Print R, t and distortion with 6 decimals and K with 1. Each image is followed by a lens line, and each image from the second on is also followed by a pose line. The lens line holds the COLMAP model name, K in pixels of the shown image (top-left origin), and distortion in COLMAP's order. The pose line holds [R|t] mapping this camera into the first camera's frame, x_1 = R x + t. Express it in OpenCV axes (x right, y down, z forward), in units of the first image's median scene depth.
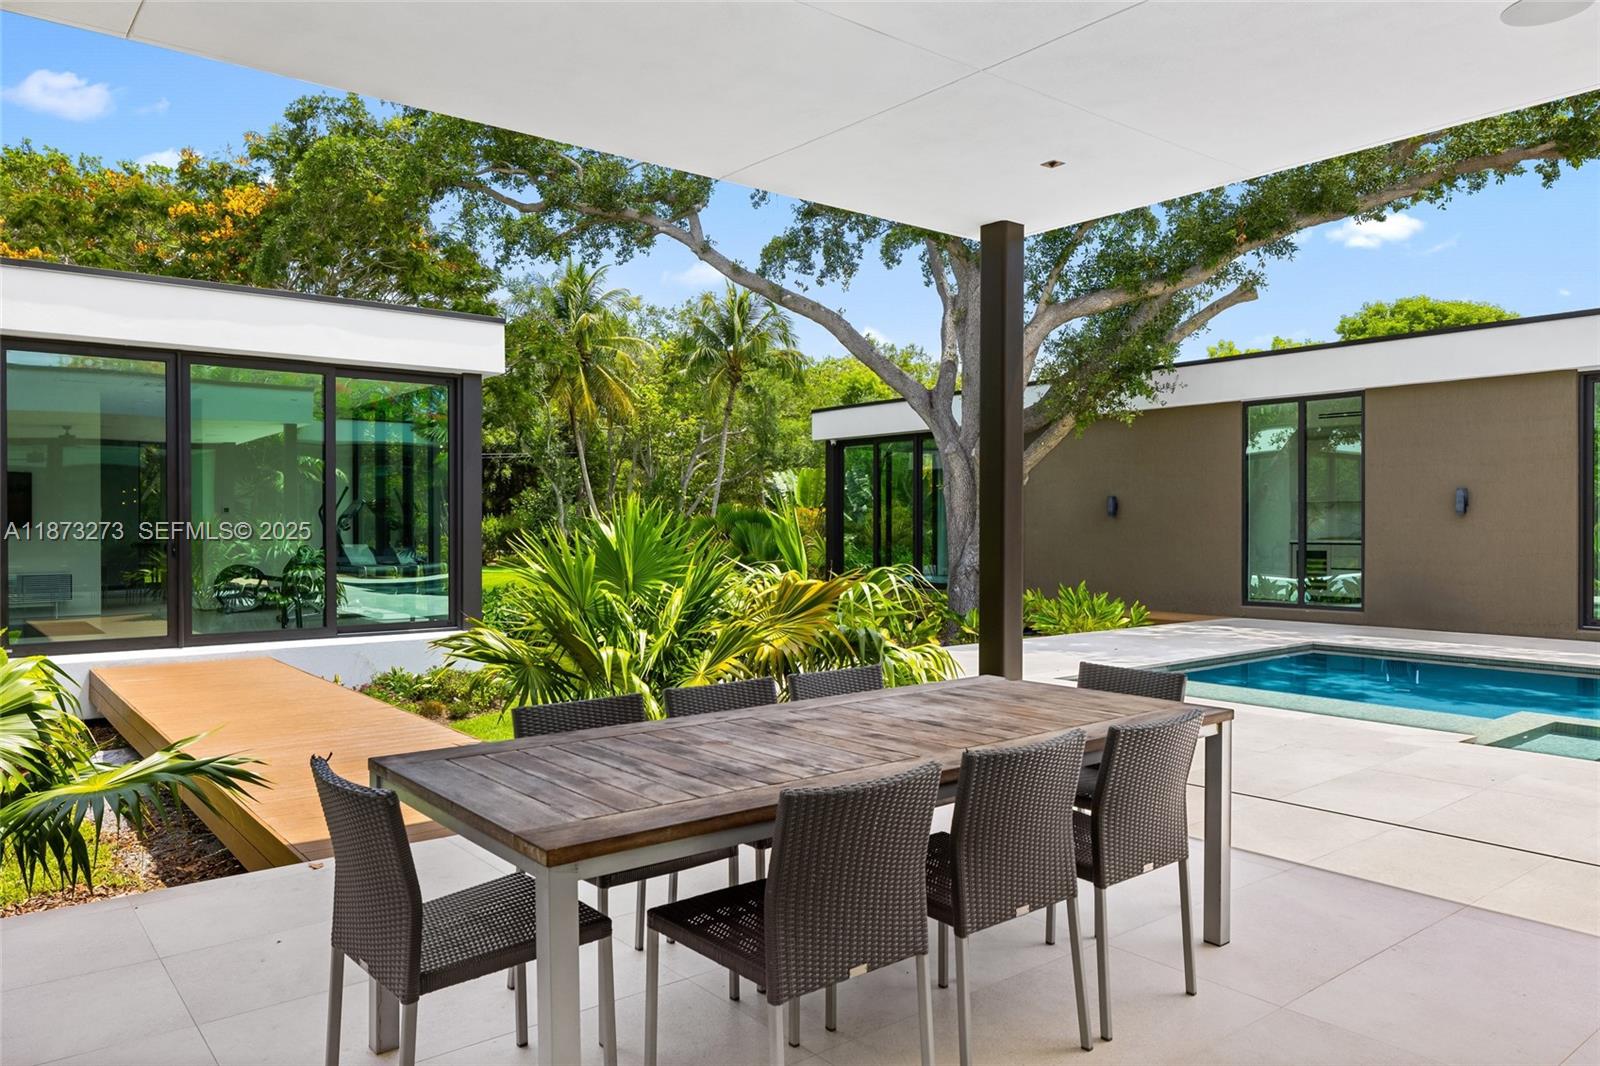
lens RADIAL K [[1093.6, 0, 800.0], [0, 1093.6, 533.0], [0, 0, 1]] dist [-0.011723, -0.000245]
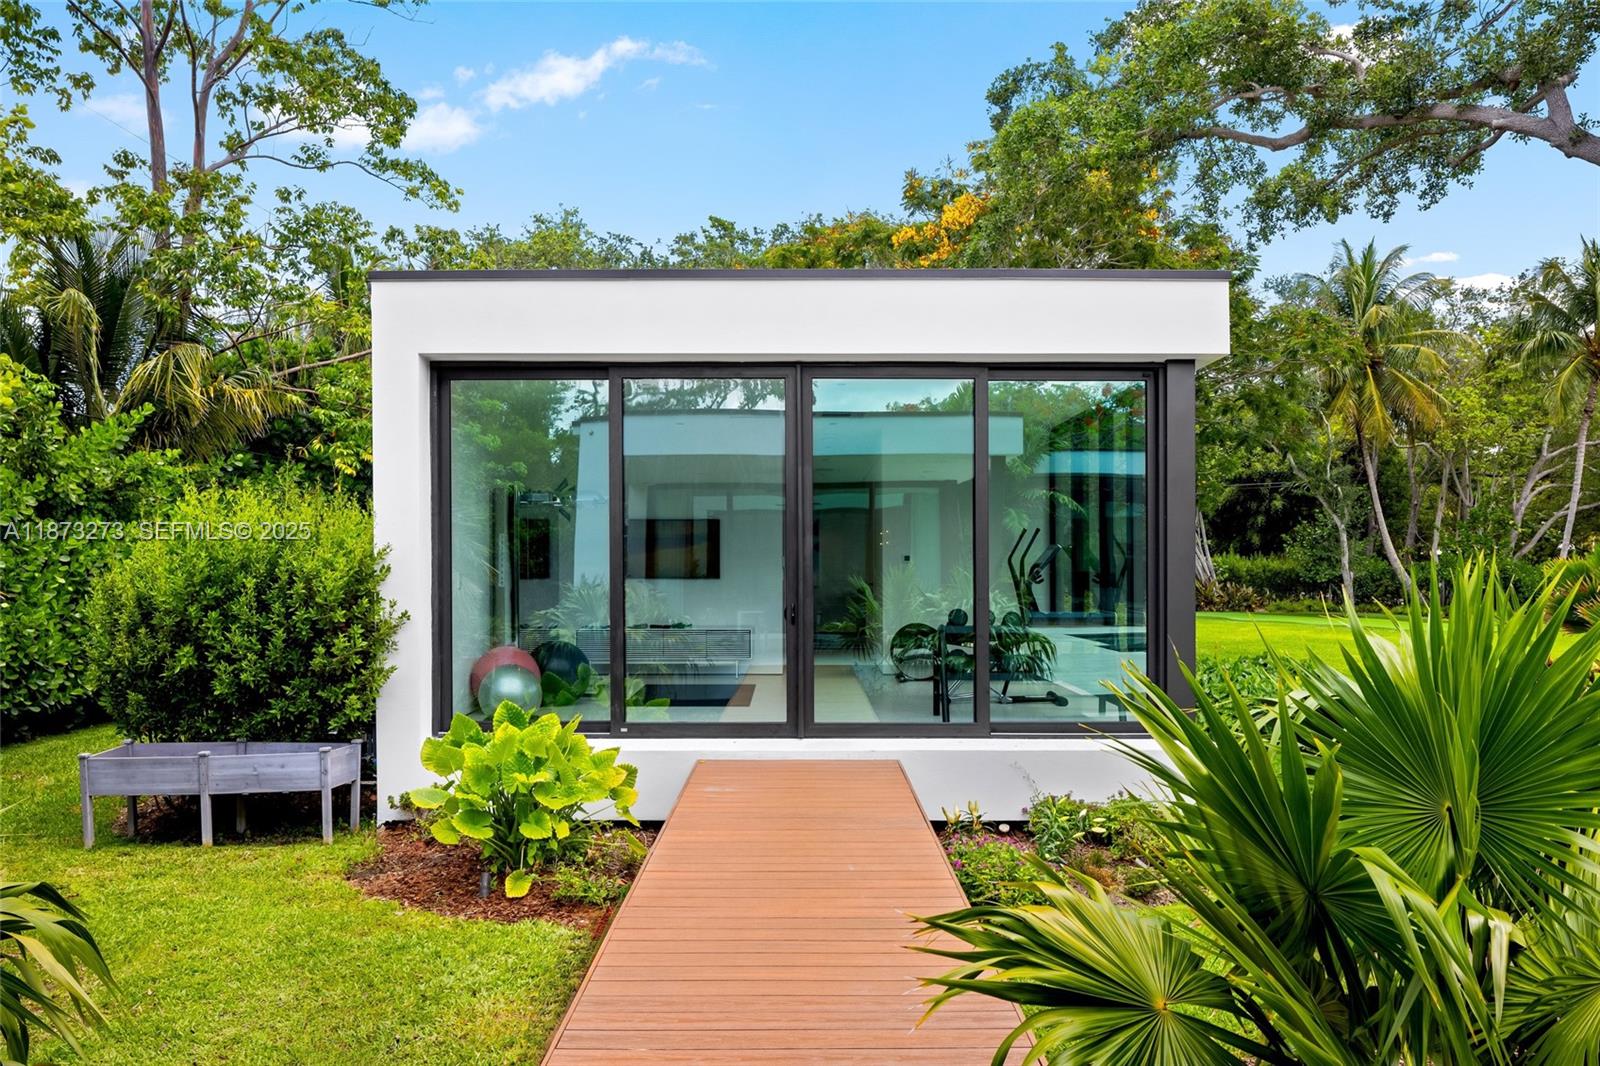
lens RADIAL K [[1112.6, 0, 804.7], [0, 1112.6, 544.7], [0, 0, 1]] dist [-0.011419, -0.002109]
pose [[0.782670, -0.005094, -0.622416, -0.030815], [-0.007820, 0.999807, -0.018016, -0.009846], [0.622388, 0.018968, 0.782479, 0.173243]]
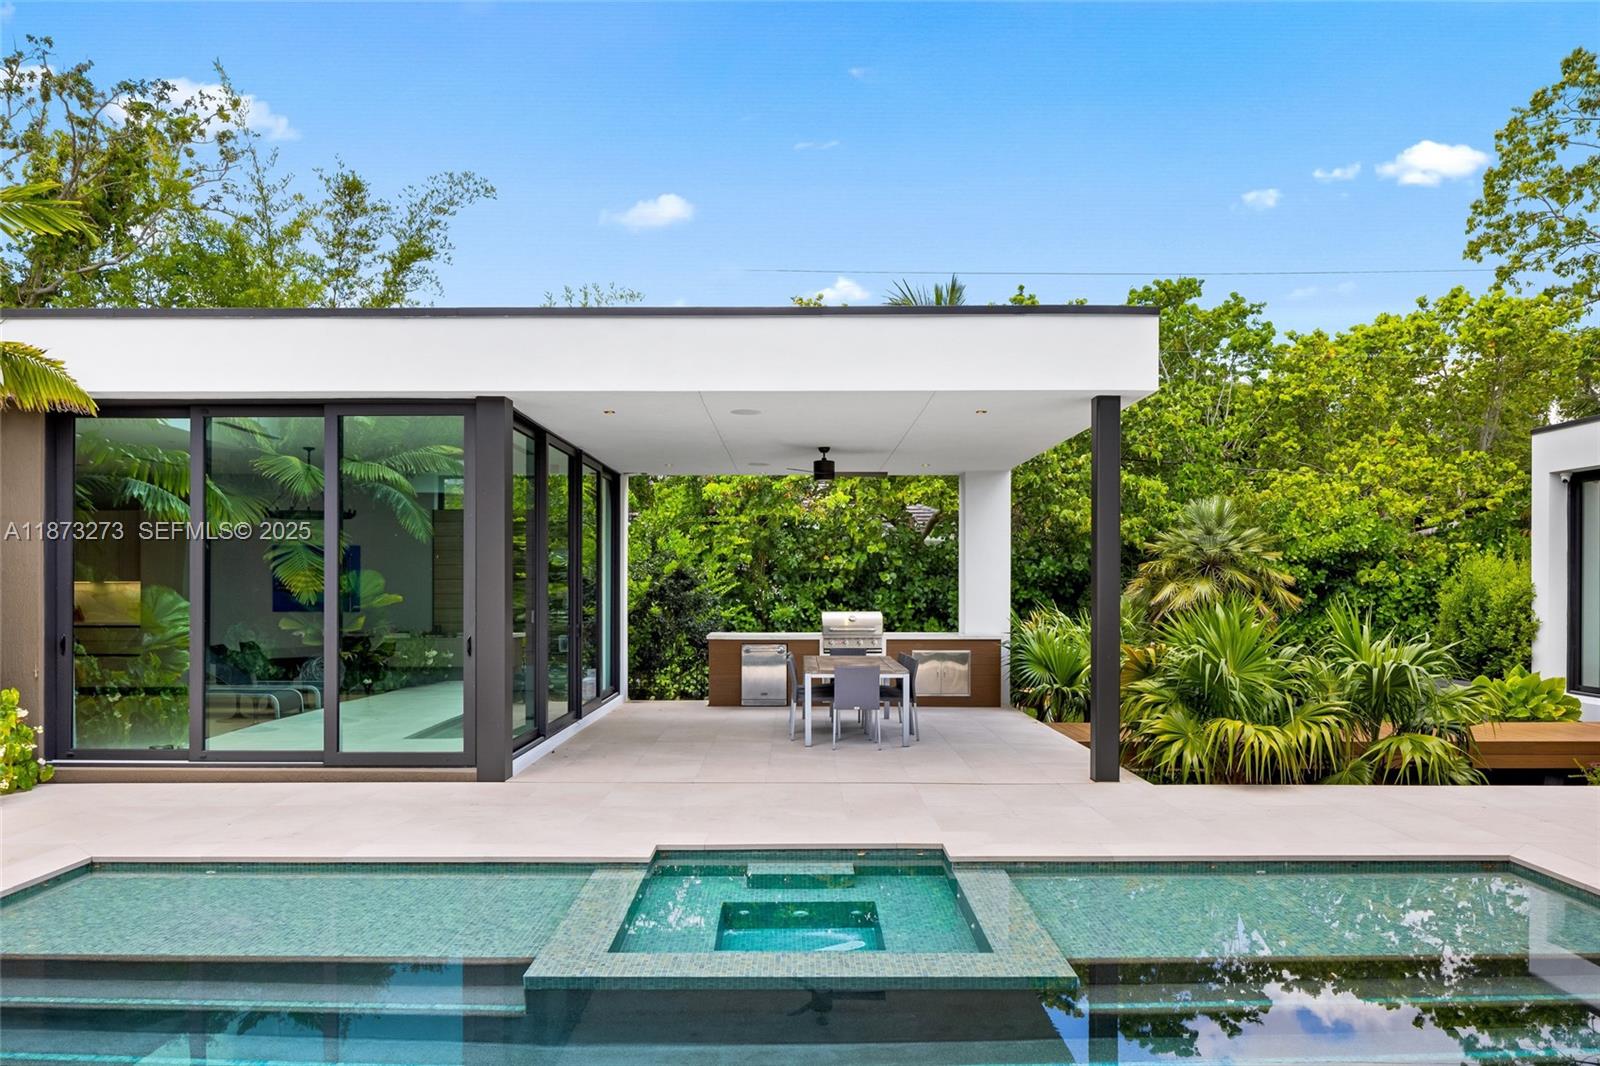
lens RADIAL K [[1125.5, 0, 797.7], [0, 1125.5, 588.0], [0, 0, 1]] dist [-0.004660, 0.000702]
pose [[-0.628138, 0.006709, -0.778073, 0.411059], [-0.003509, 0.999928, 0.011455, -0.017076], [0.778094, 0.009925, -0.628069, 0.442267]]
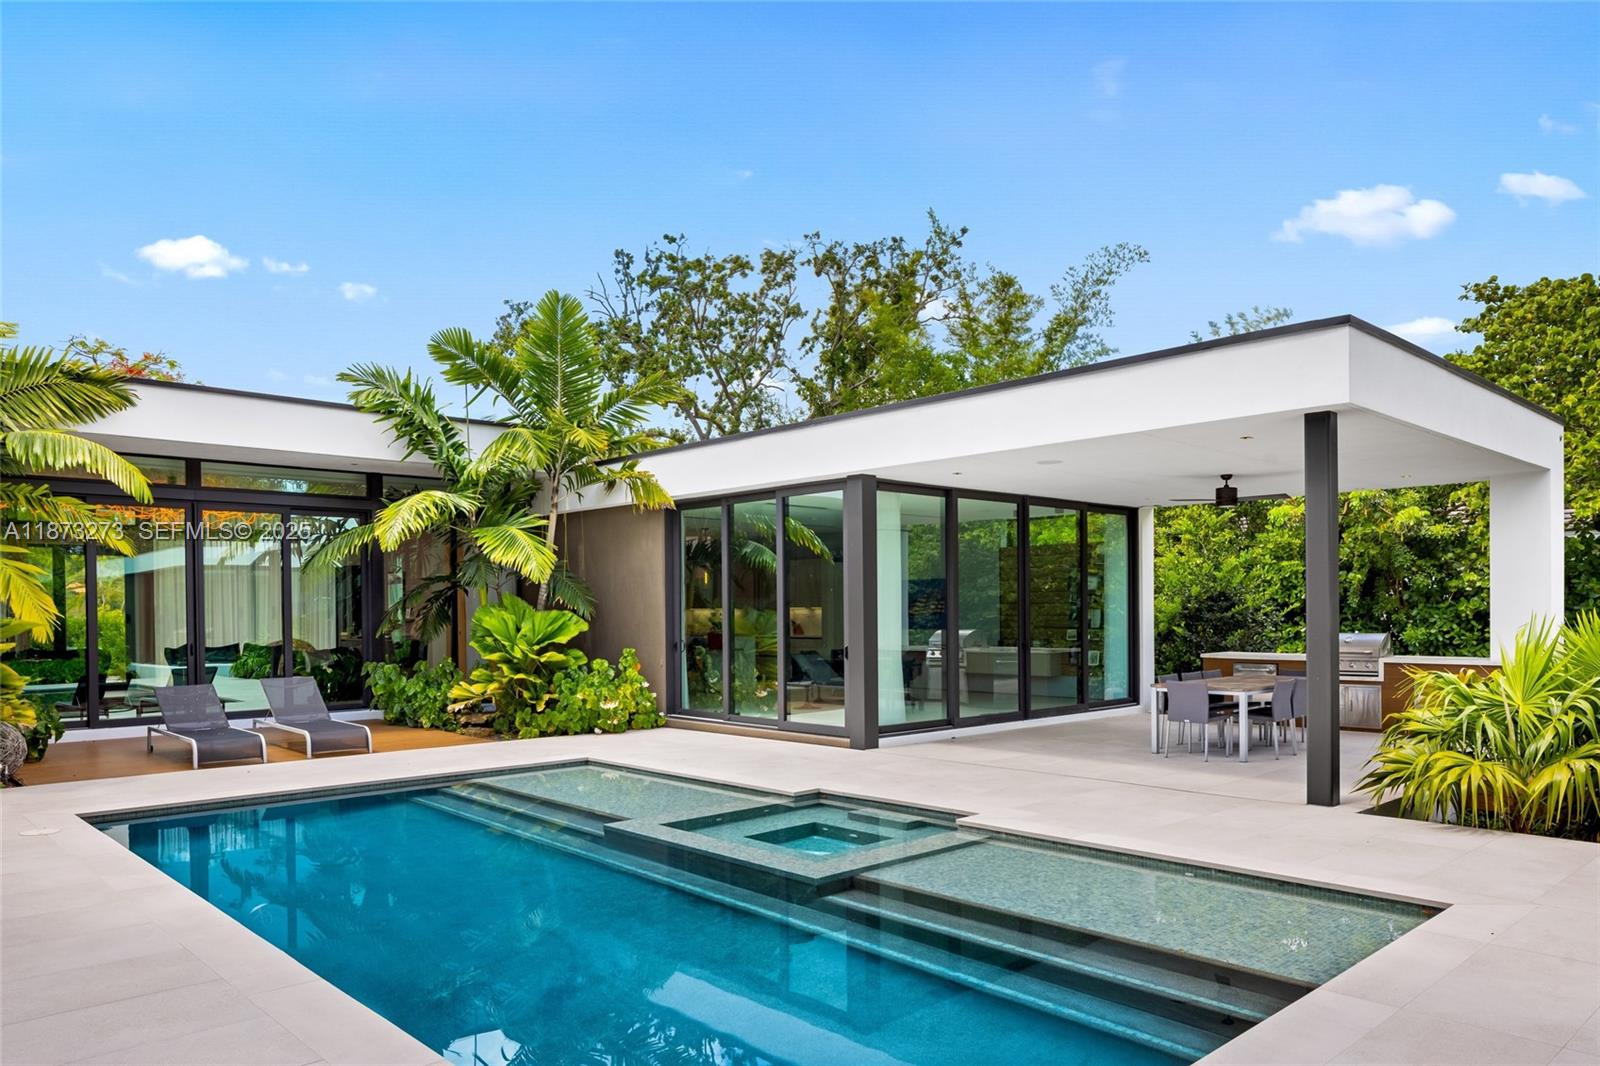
lens RADIAL K [[1096.5, 0, 789.1], [0, 1096.5, 578.3], [0, 0, 1]] dist [-0.006709, 0.003614]
pose [[-0.996672, 0.008917, -0.081022, 0.250419], [0.010582, 0.999741, -0.020144, -0.017414], [0.080821, -0.020934, -0.996509, 0.639969]]
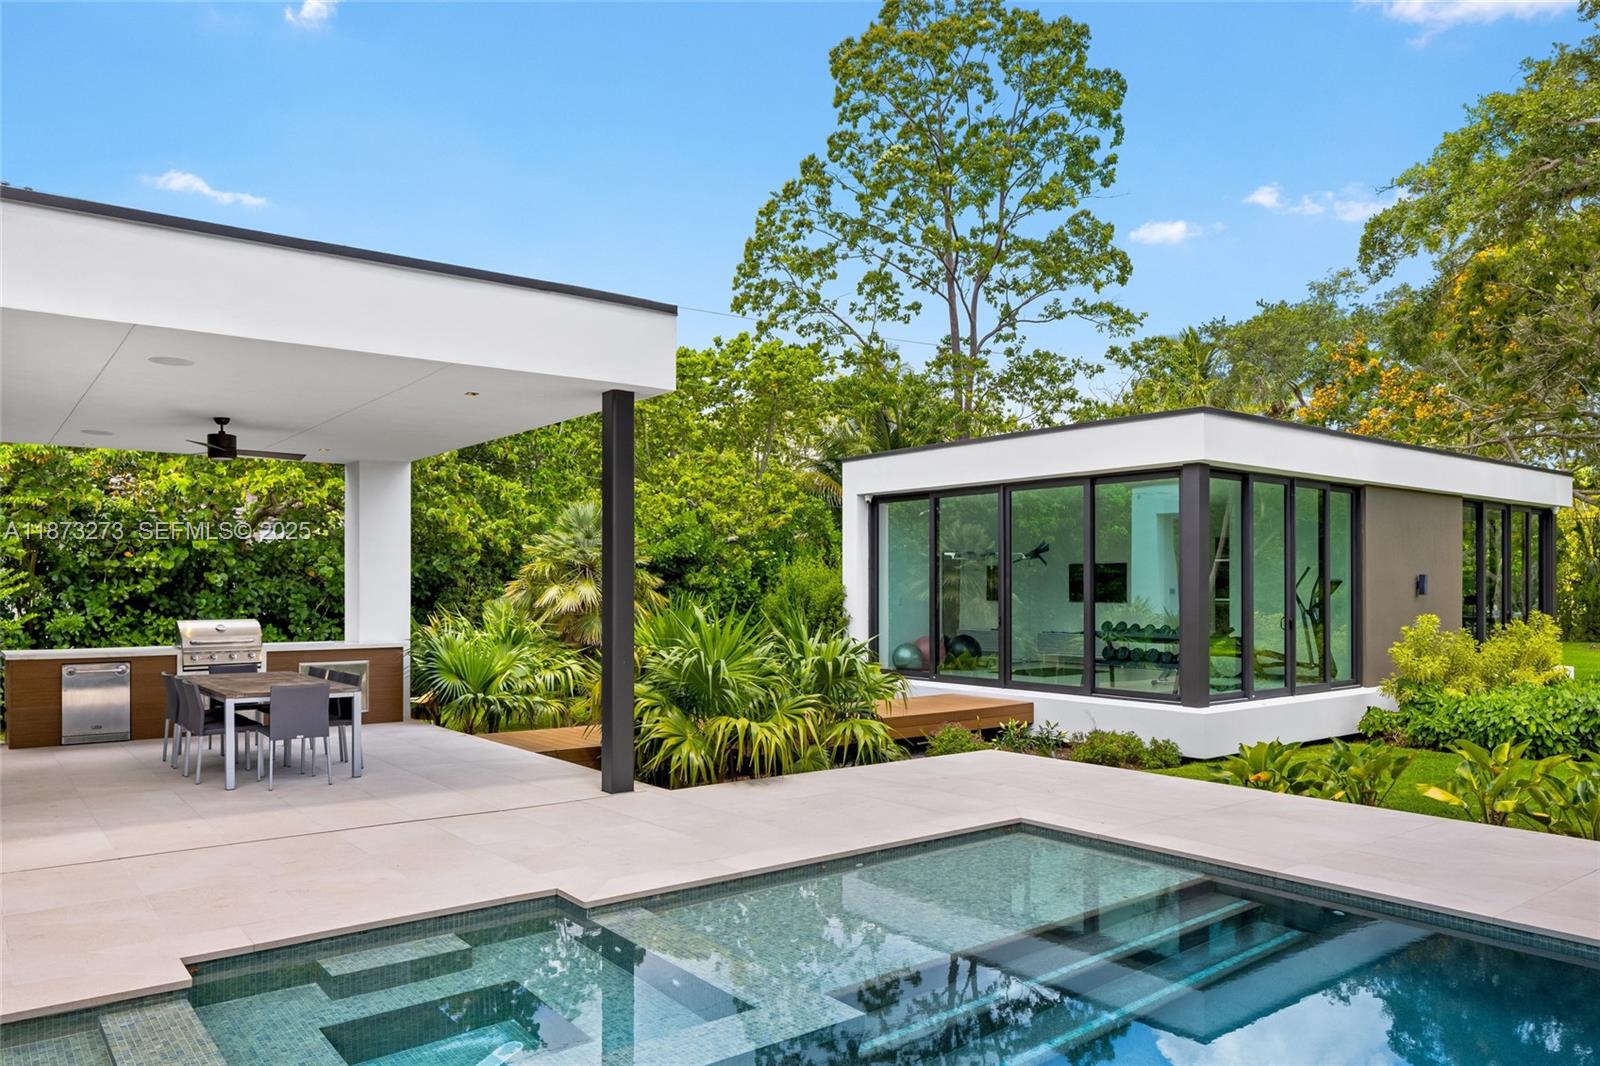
lens RADIAL K [[1096.5, 0, 789.1], [0, 1096.5, 578.3], [0, 0, 1]] dist [-0.006709, 0.003614]
pose [[-0.023296, -0.003220, -0.999723, 0.403570], [-0.007180, 0.999970, -0.003053, -0.016200], [0.999703, 0.007107, -0.023319, 0.345372]]
